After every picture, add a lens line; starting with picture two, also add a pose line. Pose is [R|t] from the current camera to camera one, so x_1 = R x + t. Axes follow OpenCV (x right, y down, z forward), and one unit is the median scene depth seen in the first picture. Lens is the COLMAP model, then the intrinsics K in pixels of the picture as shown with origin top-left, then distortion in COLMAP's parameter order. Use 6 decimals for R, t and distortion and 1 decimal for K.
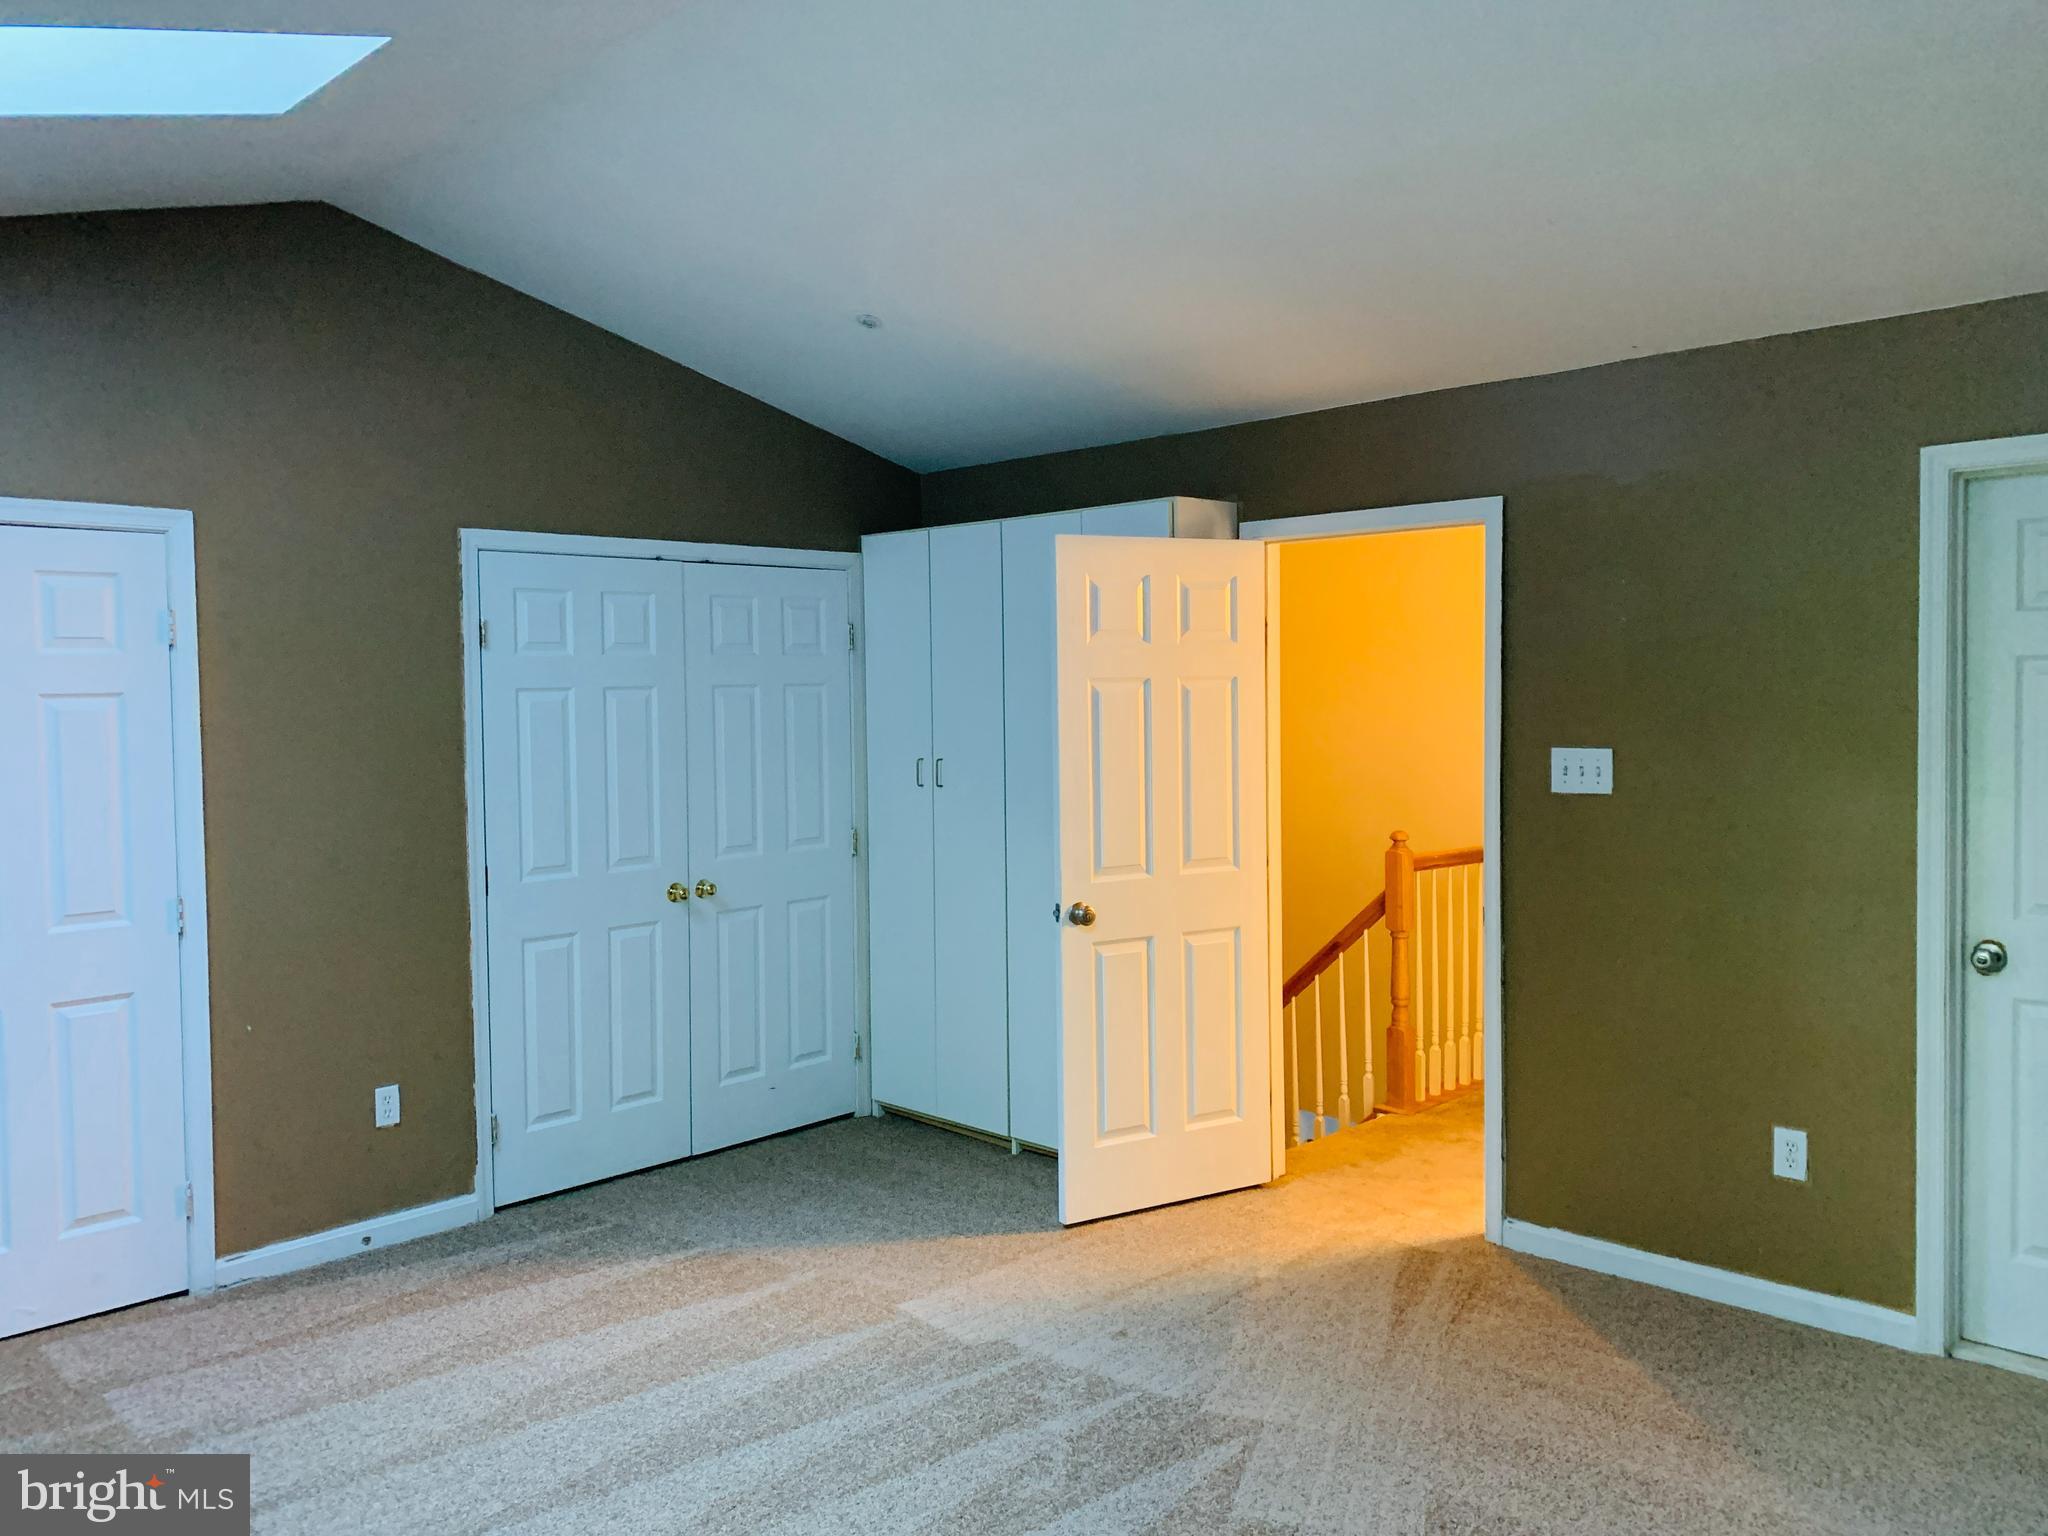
lens RADIAL K [[1568.5, 0, 1034.3], [0, 1568.5, 757.4], [0, 0, 1]] dist [0.066958, -0.080840]
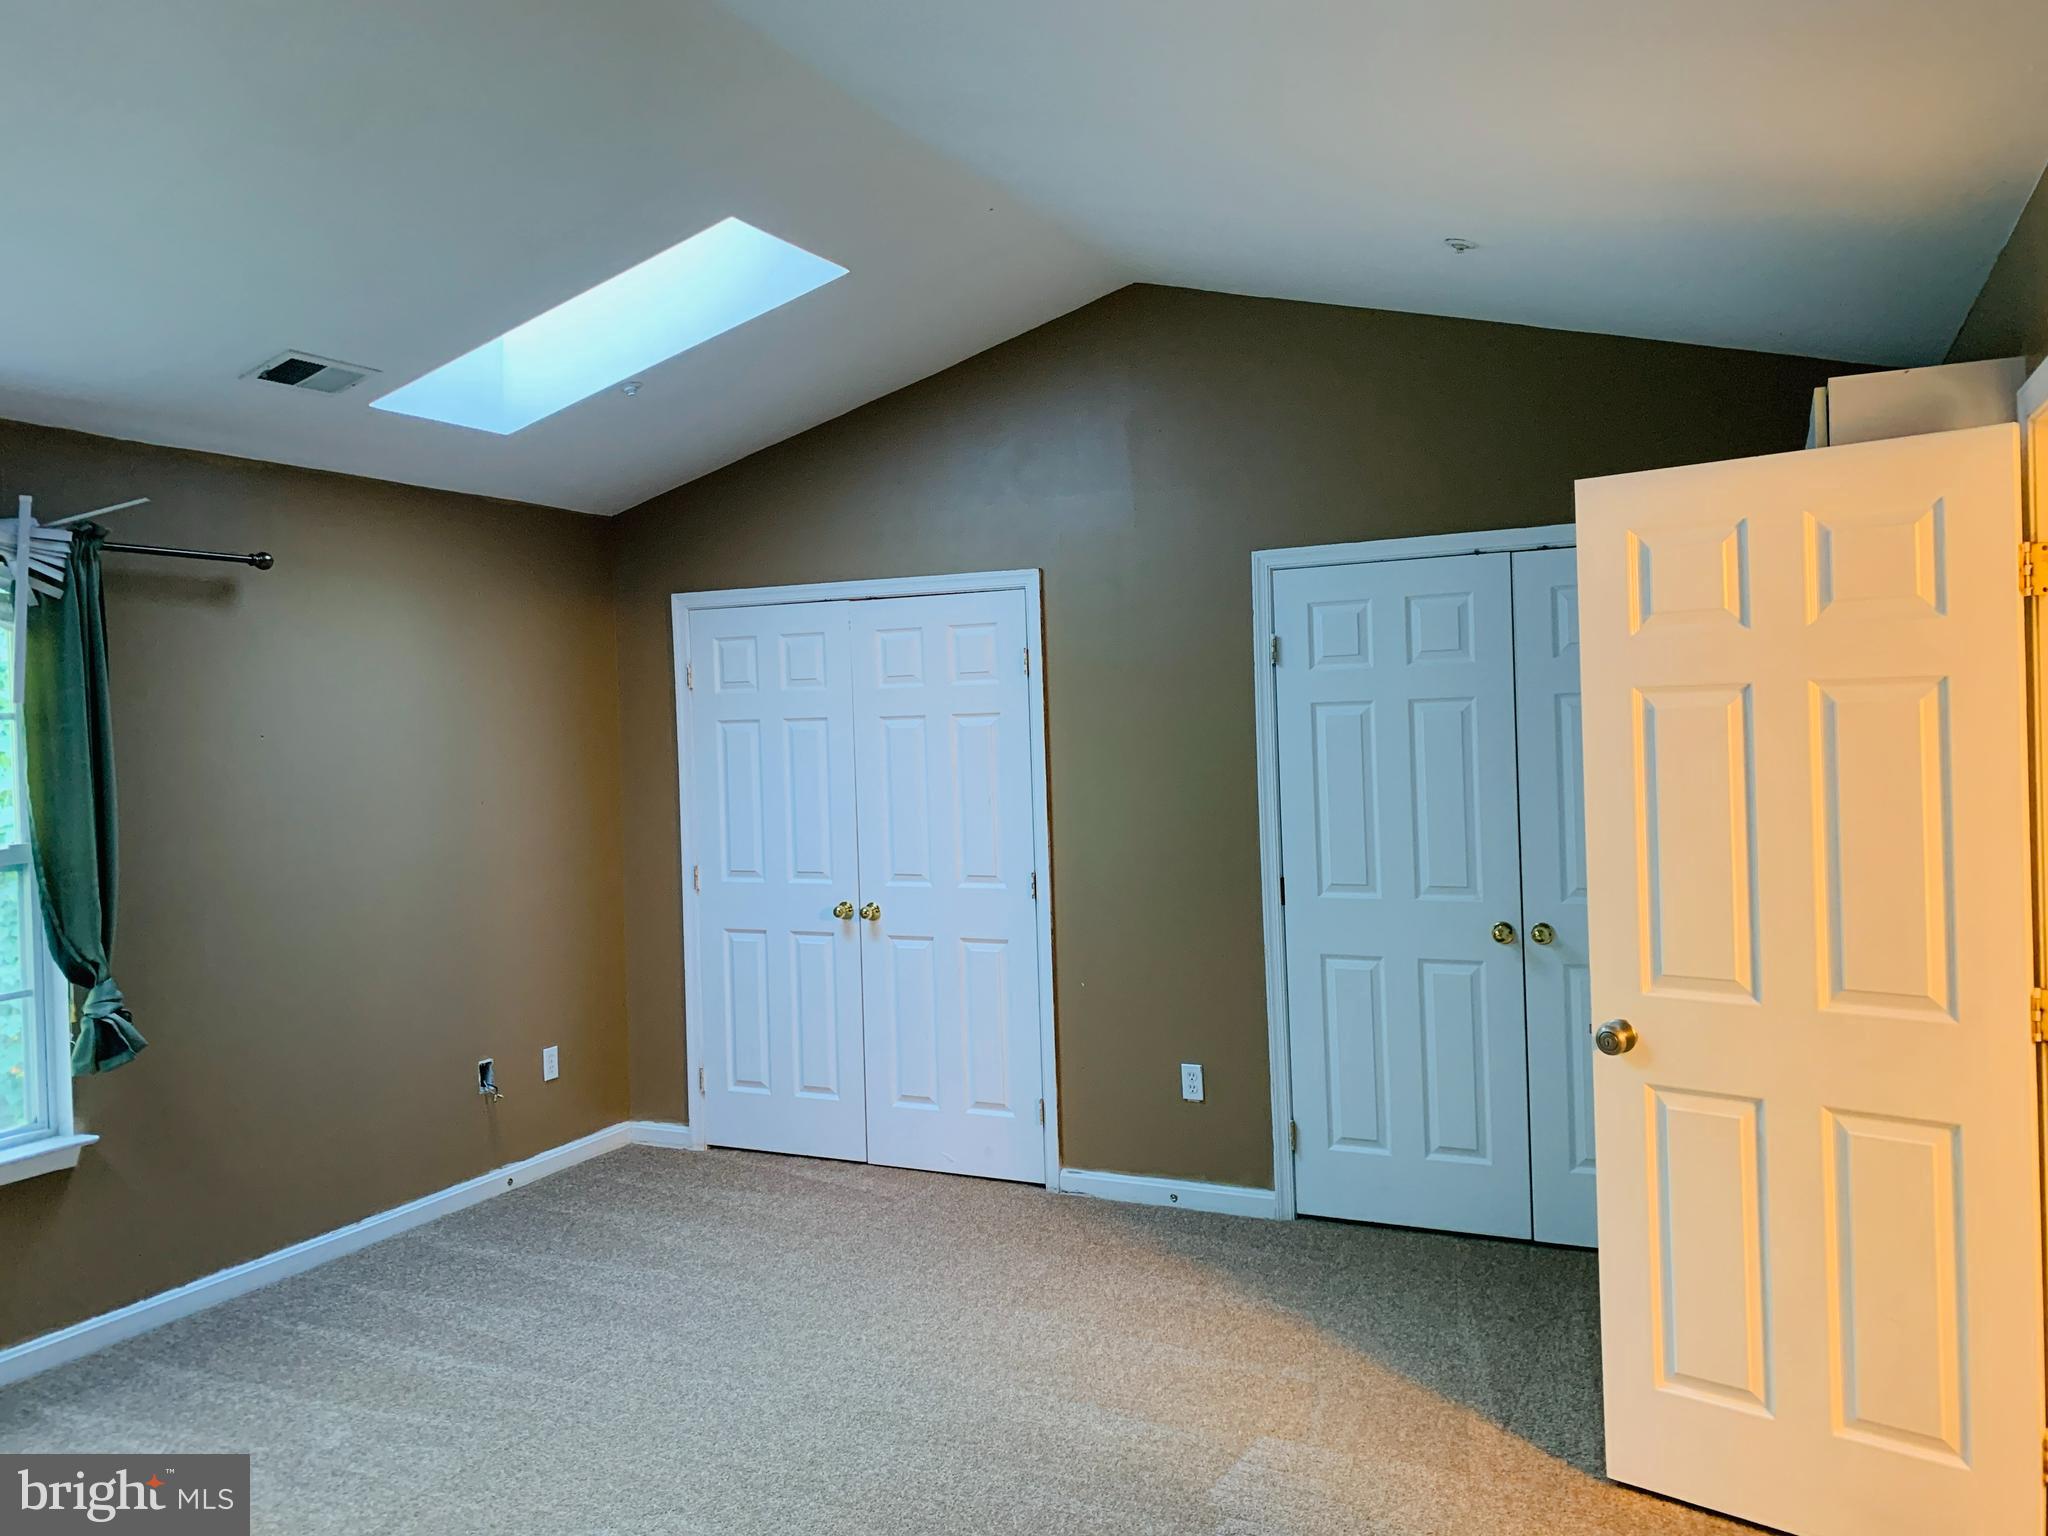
lens RADIAL K [[1568.5, 0, 1014.3], [0, 1568.5, 756.6], [0, 0, 1]] dist [0.066958, -0.080840]
pose [[0.318242, 0.029416, -0.947553, 0.571867], [-0.018934, 0.999516, 0.024671, -0.031412], [0.947820, 0.010090, 0.318645, 0.517390]]
